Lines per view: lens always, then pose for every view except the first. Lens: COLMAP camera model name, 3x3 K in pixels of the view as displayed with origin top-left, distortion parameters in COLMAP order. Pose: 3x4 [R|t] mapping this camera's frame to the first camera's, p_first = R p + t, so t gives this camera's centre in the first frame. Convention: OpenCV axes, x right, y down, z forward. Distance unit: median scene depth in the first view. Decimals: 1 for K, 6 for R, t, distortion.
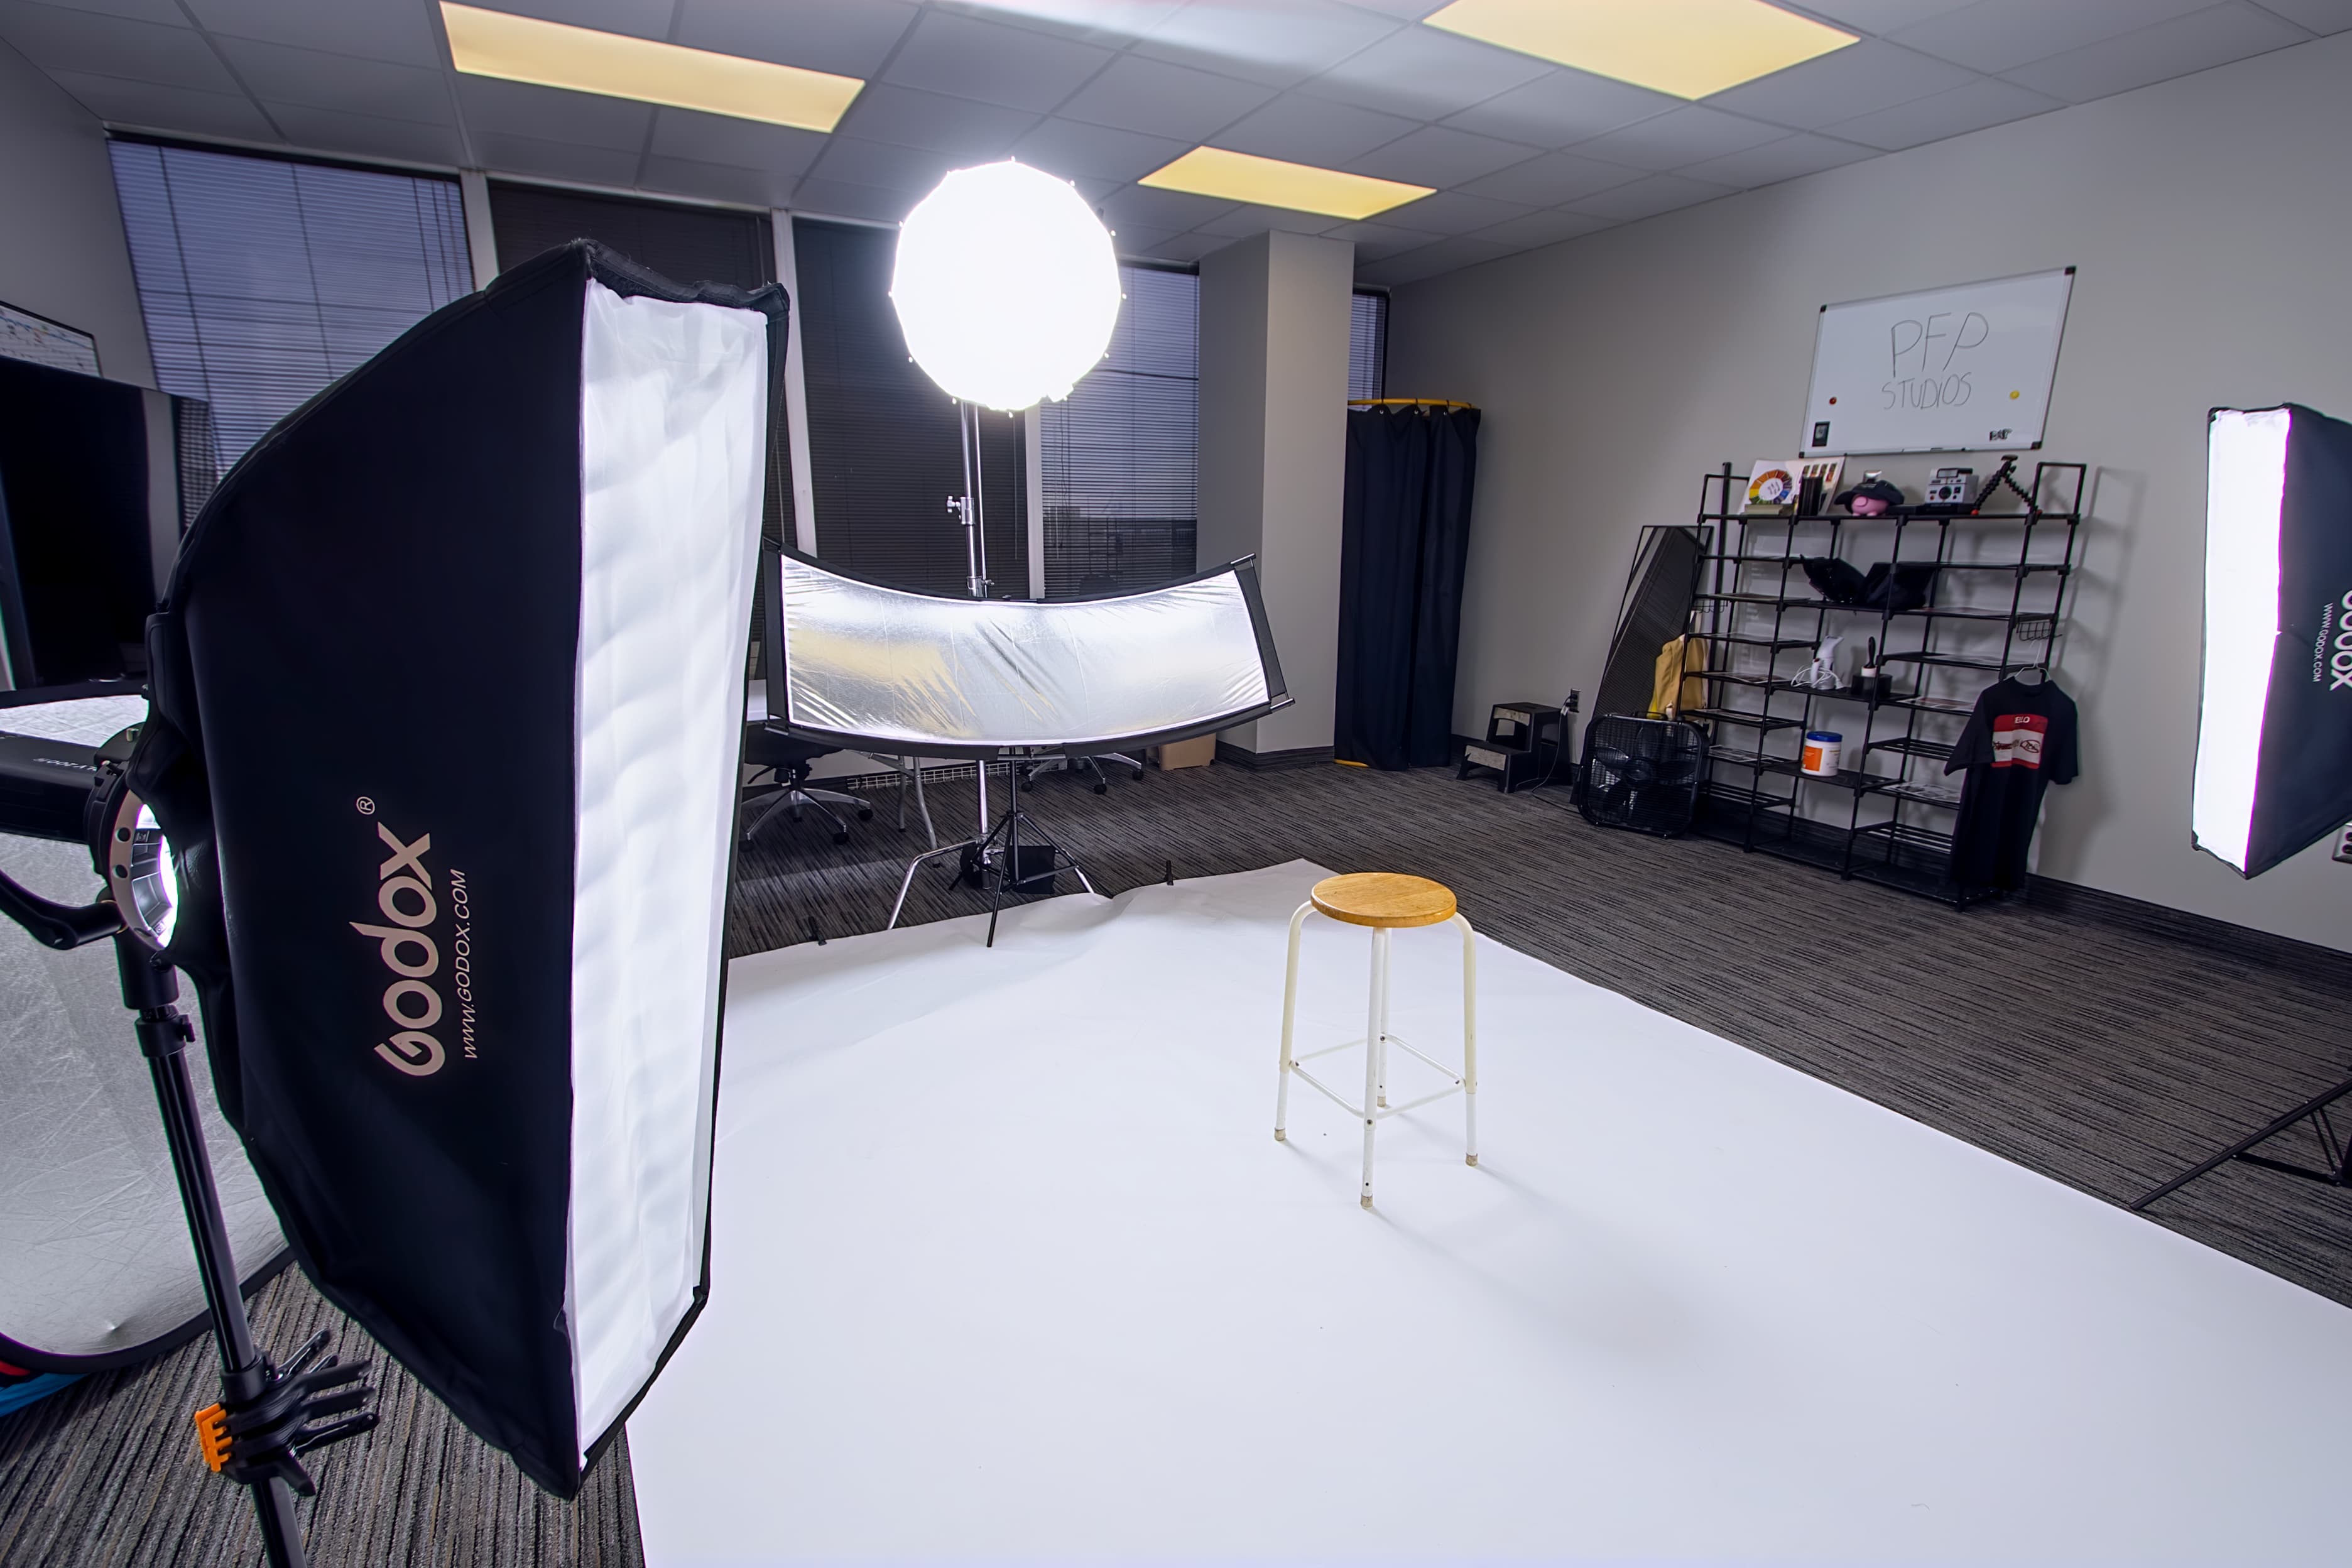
lens RADIAL K [[1125.7, 0, 1176.8], [0, 1125.7, 799.7], [0, 0, 1]] dist [-0.000307, -0.000863]
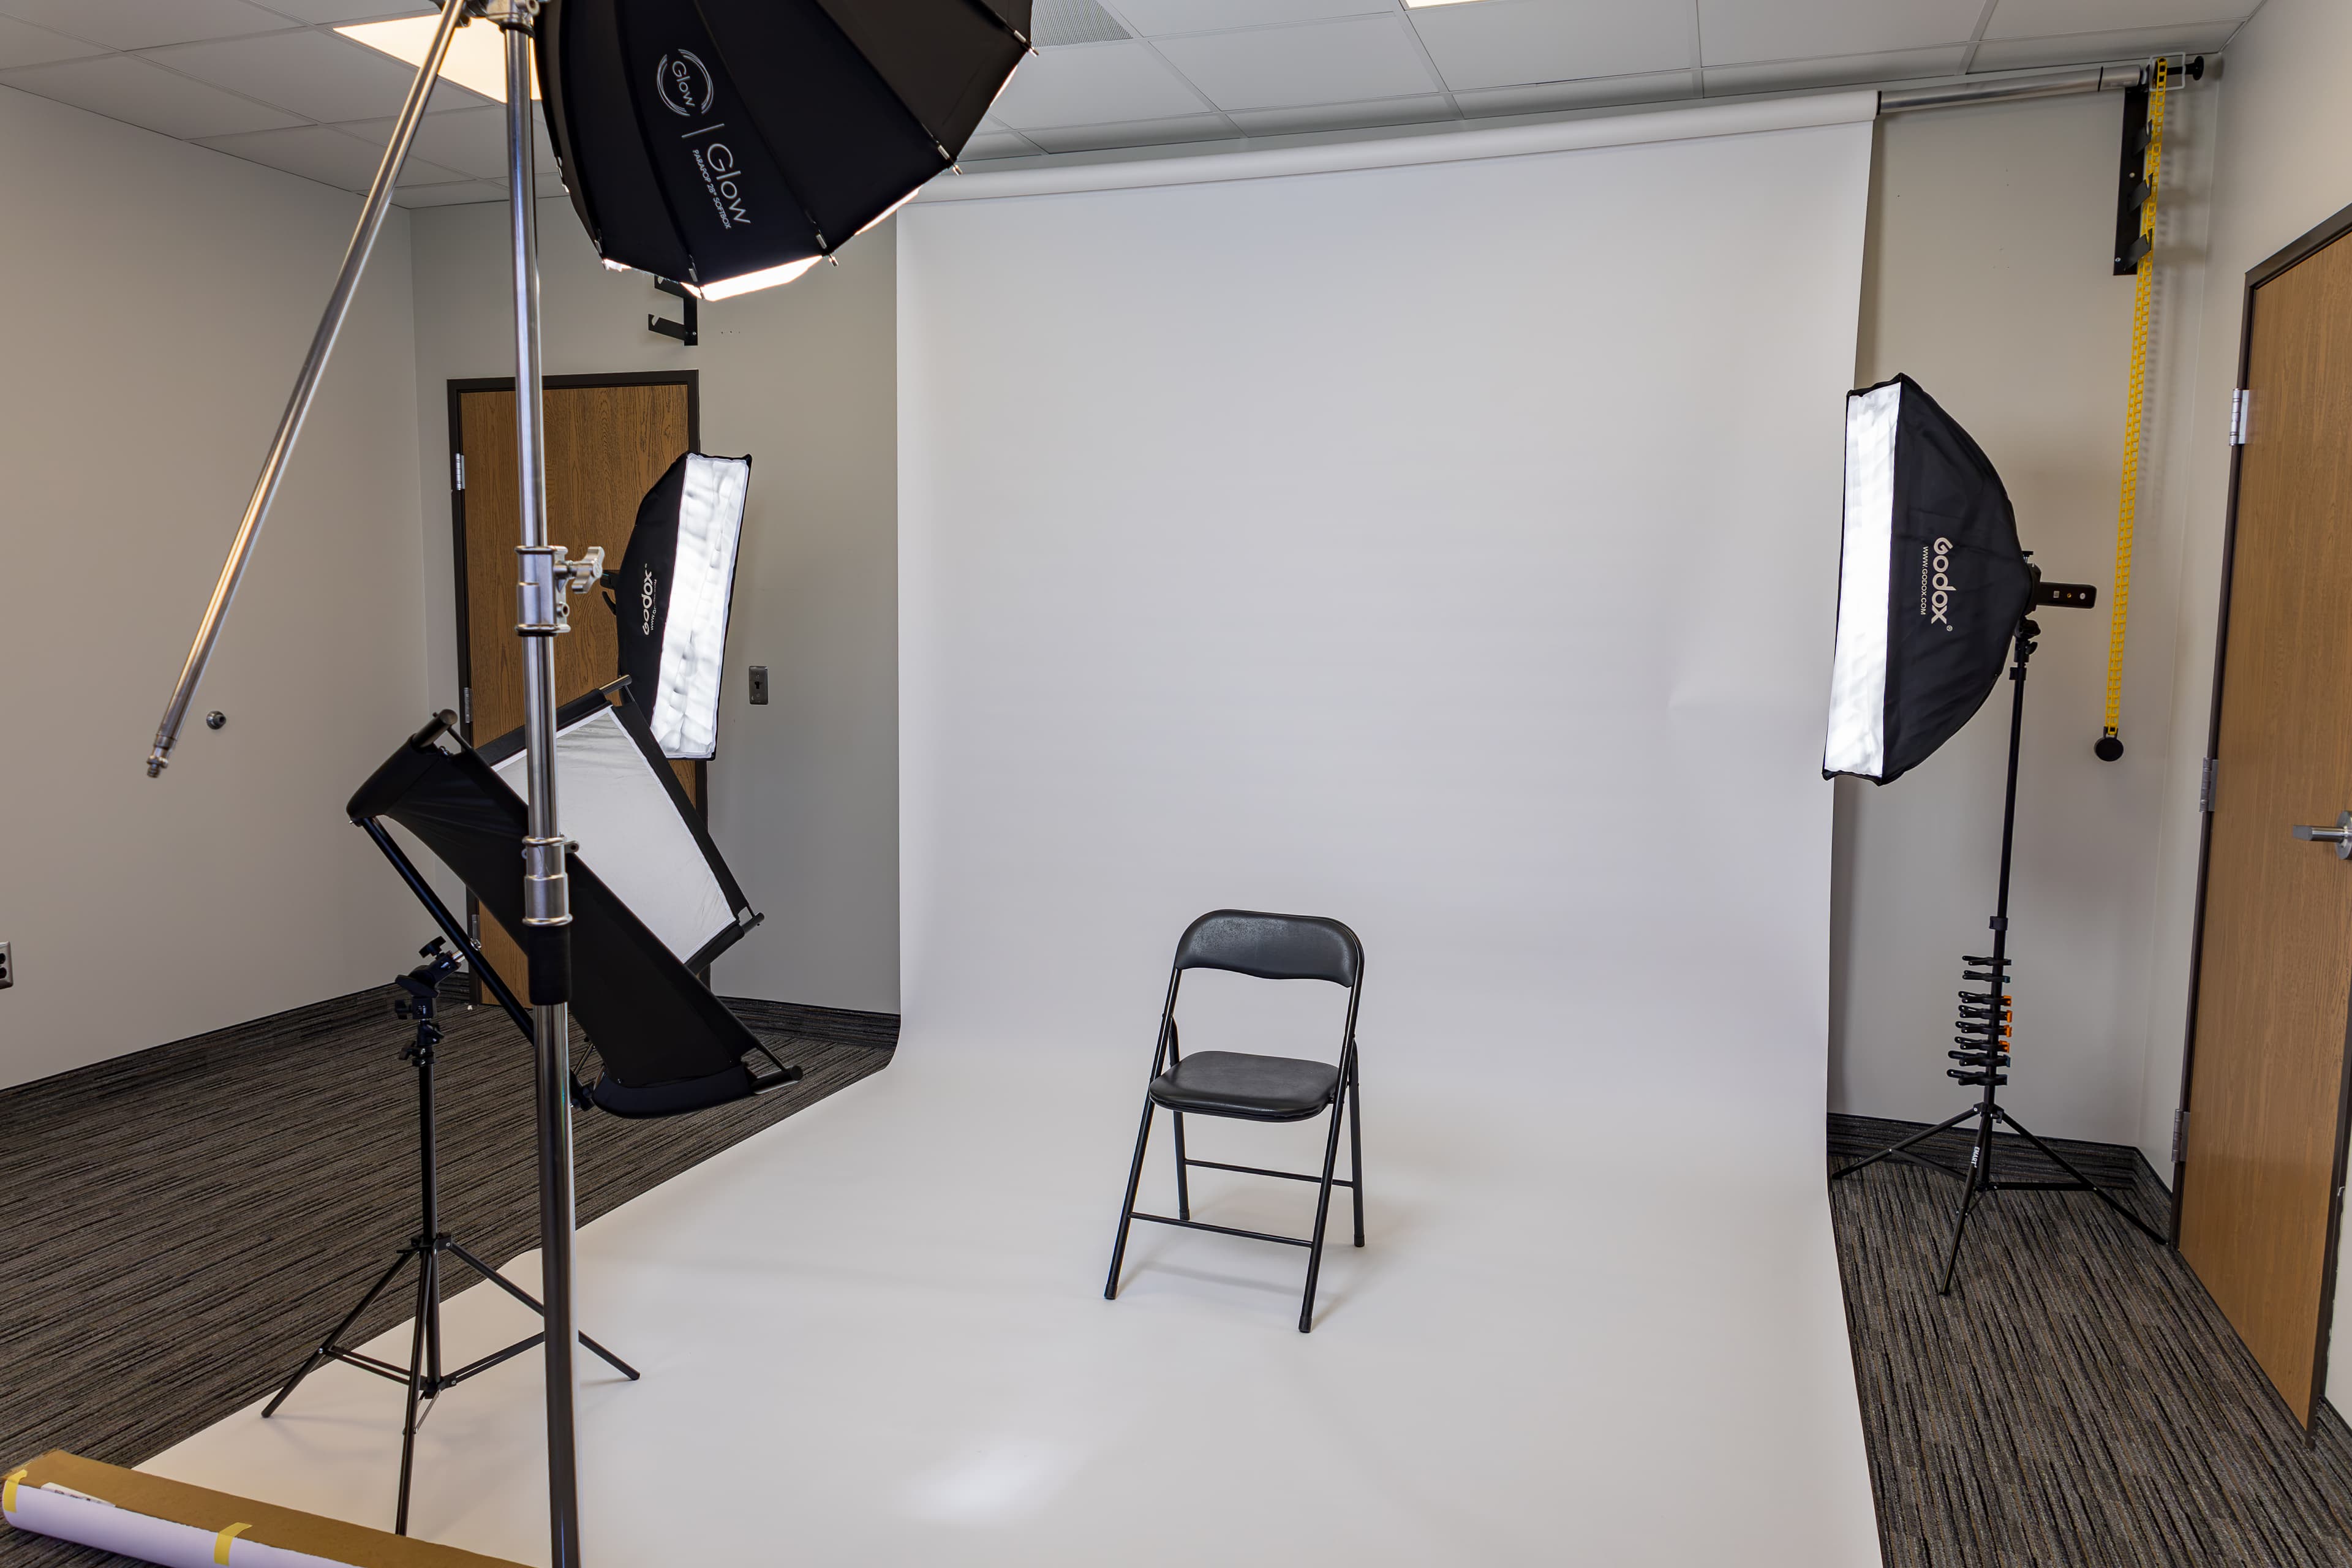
lens RADIAL K [[1614.7, 0, 1174.5], [0, 1614.7, 778.4], [0, 0, 1]] dist [0.041572, -0.043943]
pose [[-0.681269, -0.087226, 0.726818, -0.421881], [0.171531, 0.946212, 0.274337, -0.248829], [-0.711653, 0.311569, -0.629663, 0.935515]]
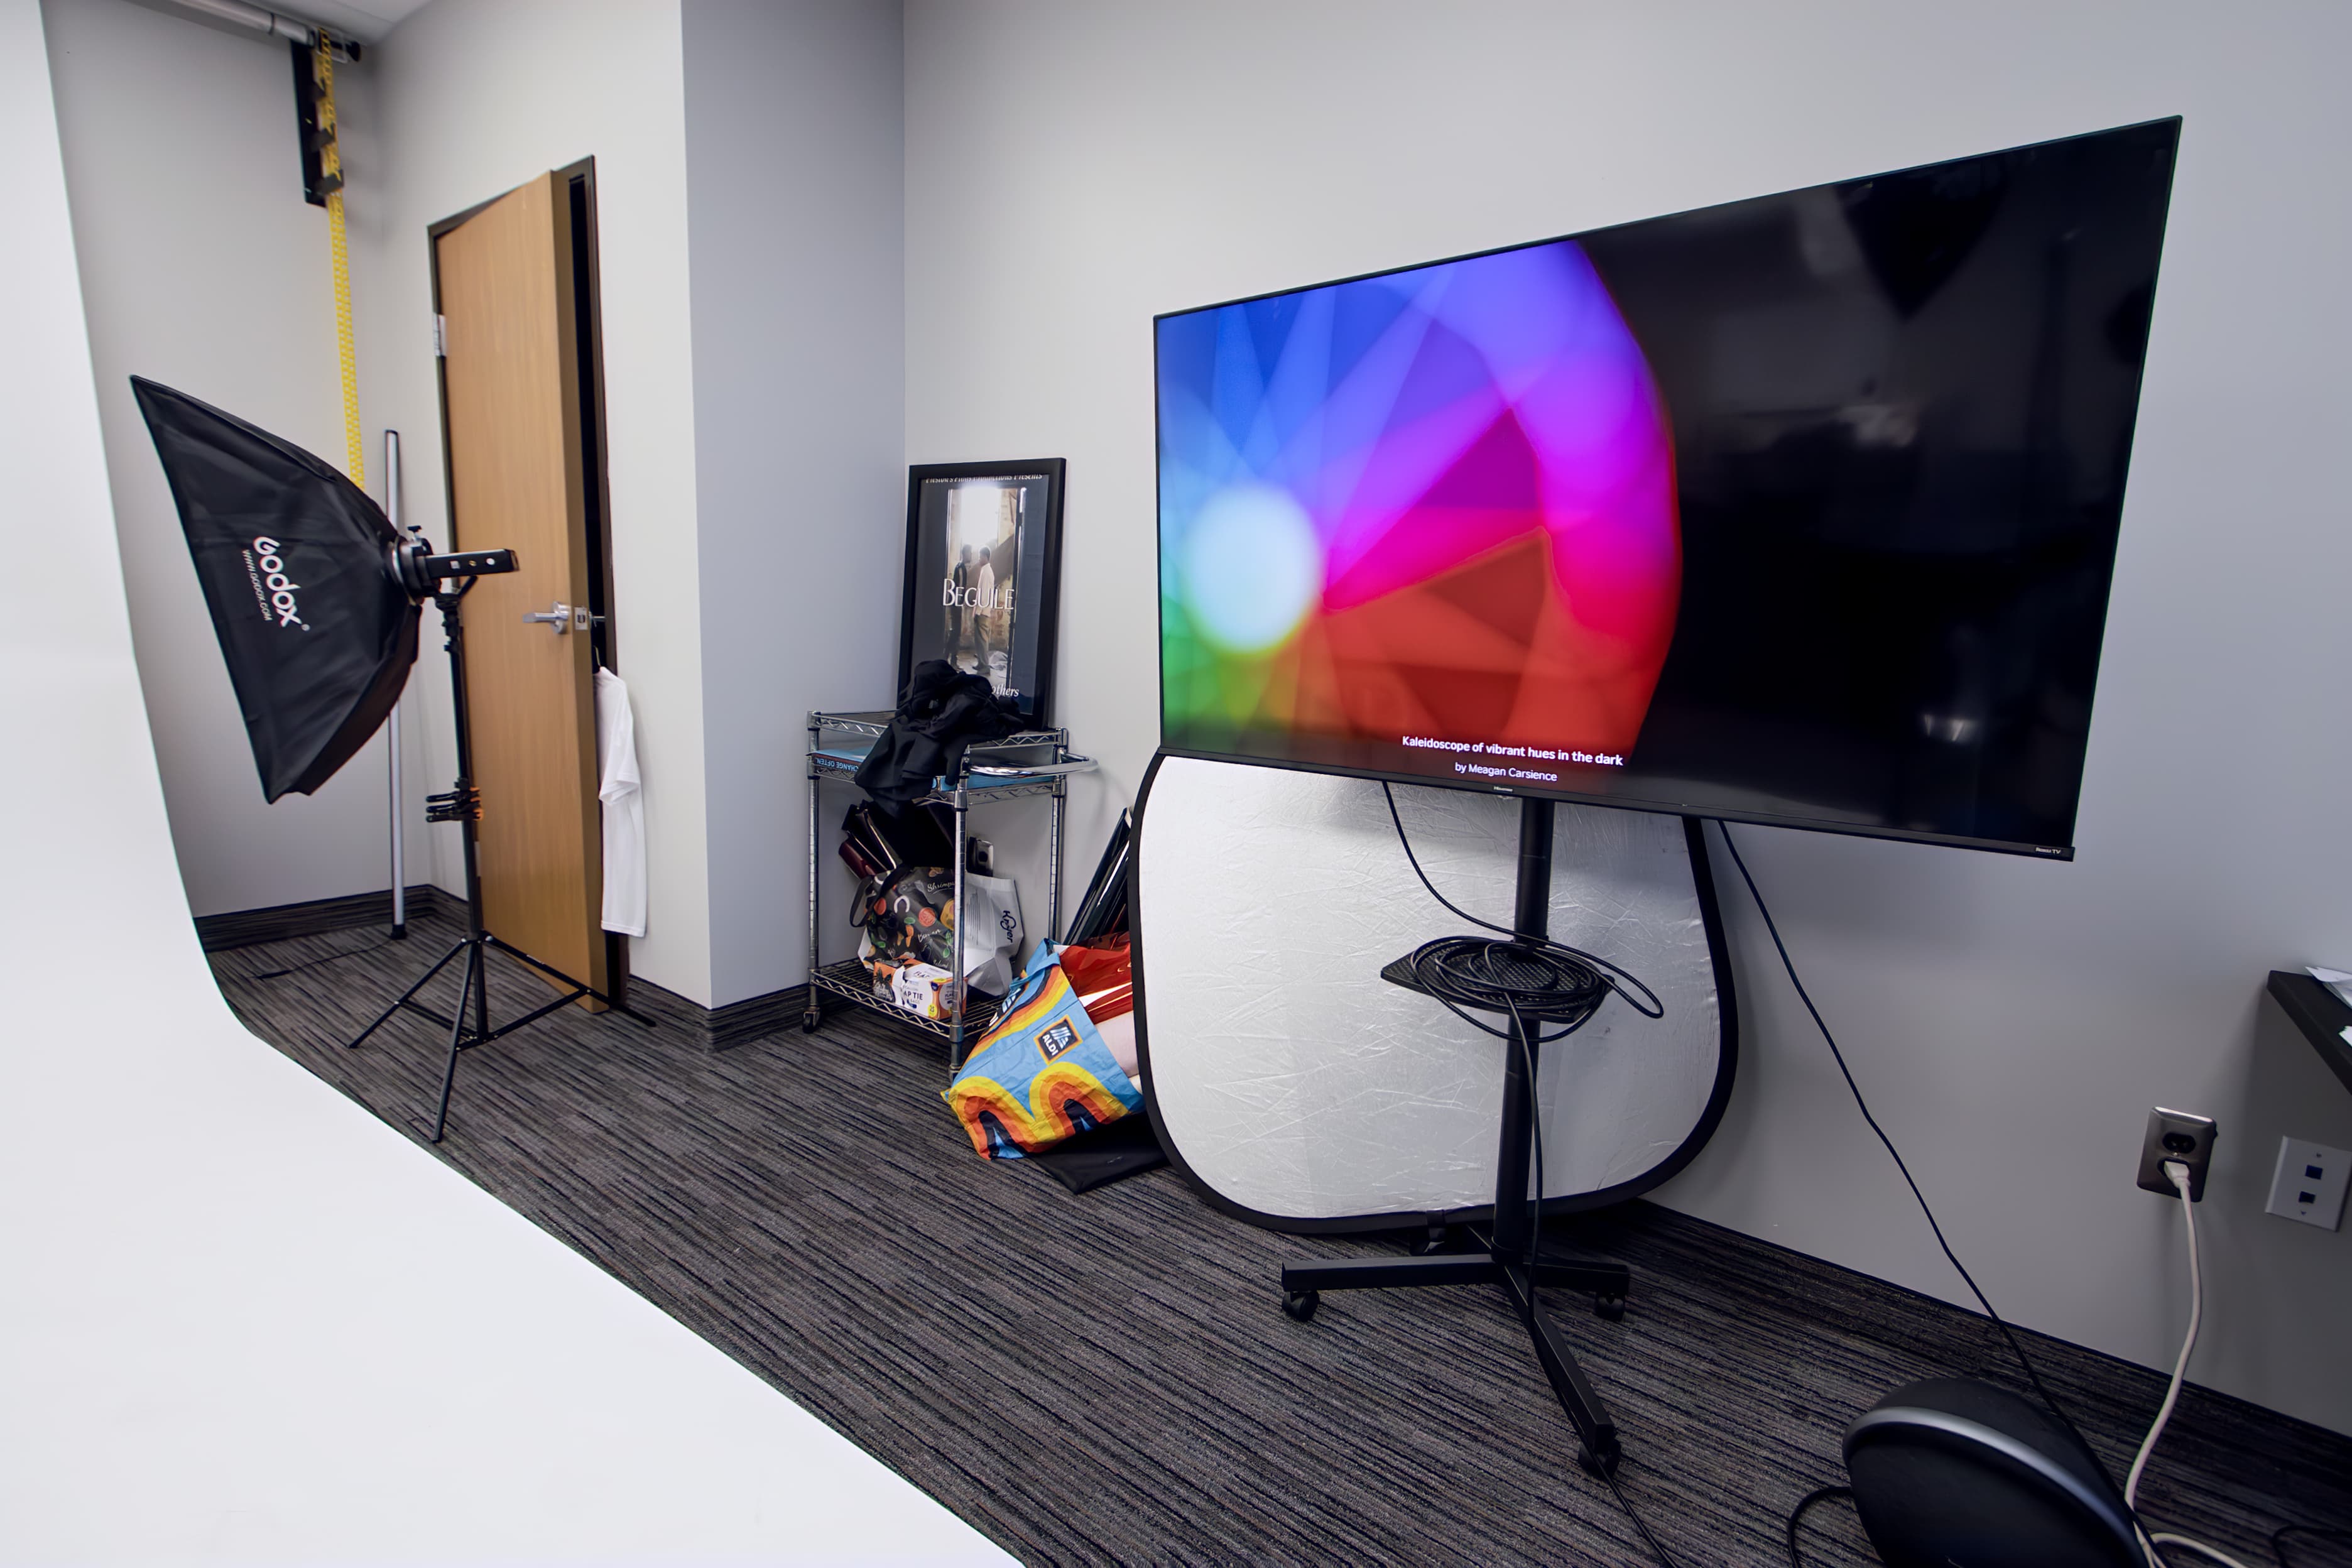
lens RADIAL K [[1097.9, 0, 1186.2], [0, 1097.9, 792.3], [0, 0, 1]] dist [0.002633, -0.000047]
pose [[-0.905209, 0.030987, -0.423835, -0.301157], [-0.145310, 0.914654, 0.377218, -0.172156], [0.399351, 0.403049, -0.823450, 0.945956]]
